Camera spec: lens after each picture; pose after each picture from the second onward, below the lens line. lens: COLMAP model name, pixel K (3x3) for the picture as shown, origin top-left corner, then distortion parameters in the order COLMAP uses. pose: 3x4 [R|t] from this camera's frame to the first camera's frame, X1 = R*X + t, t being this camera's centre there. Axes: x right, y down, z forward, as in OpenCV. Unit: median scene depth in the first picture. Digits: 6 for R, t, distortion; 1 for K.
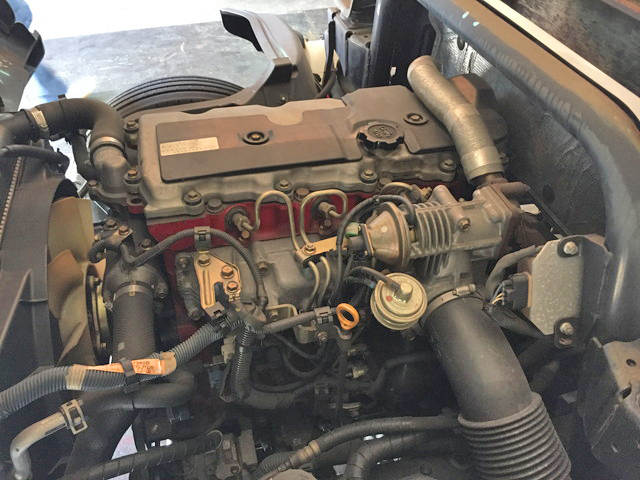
lens RADIAL K [[546.9, 0, 320.0], [0, 546.9, 240.0], [0, 0, 1]] dist [0.089886, -0.153873]
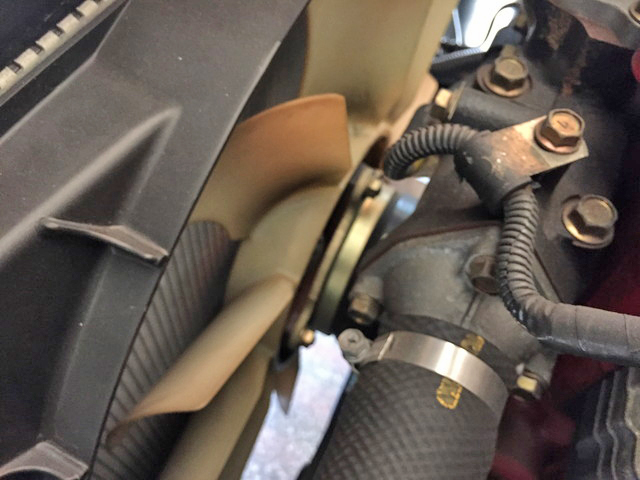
lens RADIAL K [[546.9, 0, 320.0], [0, 546.9, 240.0], [0, 0, 1]] dist [0.089886, -0.153873]
pose [[0.756902, 0.567625, -0.323886, -0.323404], [-0.458900, 0.814485, 0.355000, -0.016914], [0.465307, -0.120069, 0.876968, 0.722657]]
